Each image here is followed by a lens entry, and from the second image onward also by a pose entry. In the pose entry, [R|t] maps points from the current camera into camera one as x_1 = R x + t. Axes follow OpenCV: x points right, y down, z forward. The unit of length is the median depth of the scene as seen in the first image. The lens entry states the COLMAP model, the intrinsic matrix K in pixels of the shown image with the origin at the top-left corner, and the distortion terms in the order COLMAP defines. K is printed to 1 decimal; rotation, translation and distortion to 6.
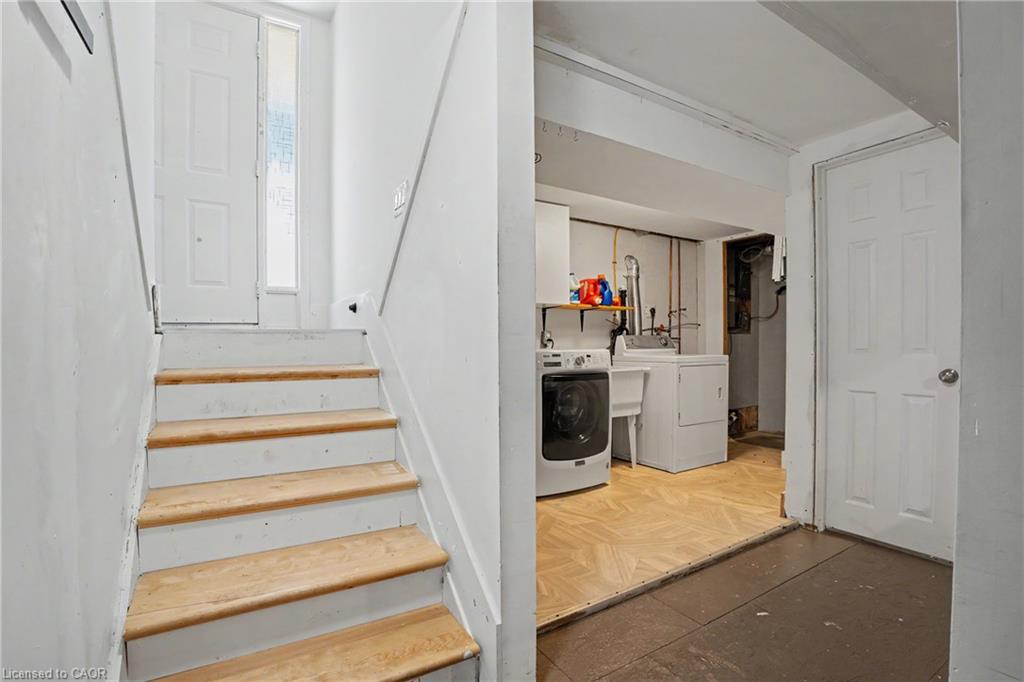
lens RADIAL K [[467.0, 0, 538.8], [0, 467.0, 363.0], [0, 0, 1]] dist [-0.033007, 0.002770]
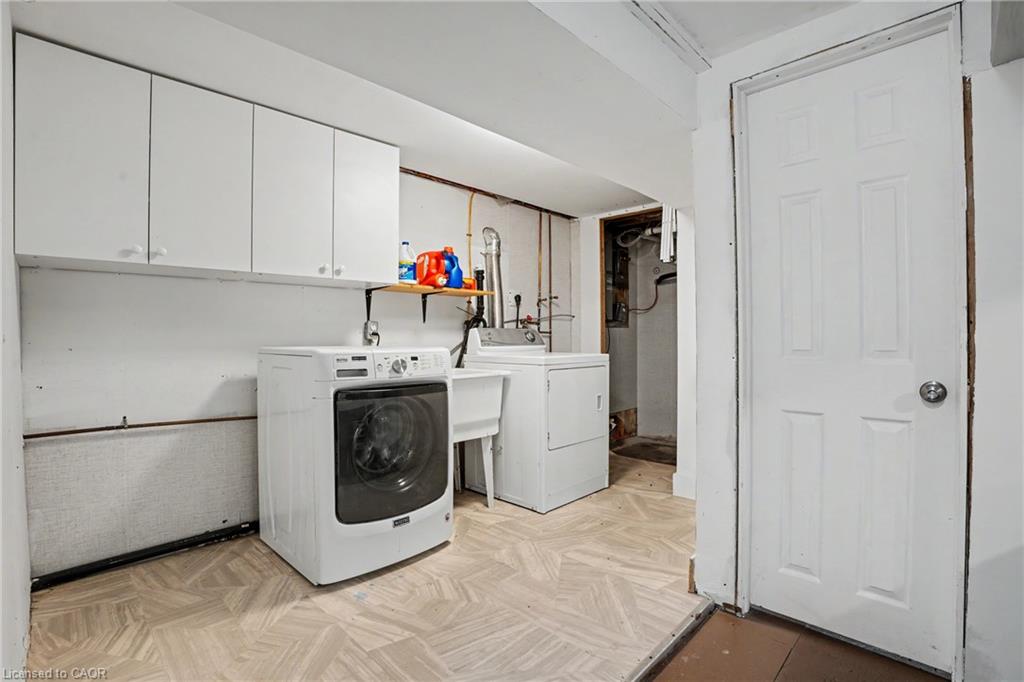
lens RADIAL K [[467.0, 0, 518.6], [0, 467.0, 342.2], [0, 0, 1]] dist [-0.033007, 0.002770]
pose [[0.976994, 0.002753, 0.213248, 0.092185], [0.003483, 0.999577, -0.028863, -0.015661], [-0.213237, 0.028941, 0.976572, 0.268723]]
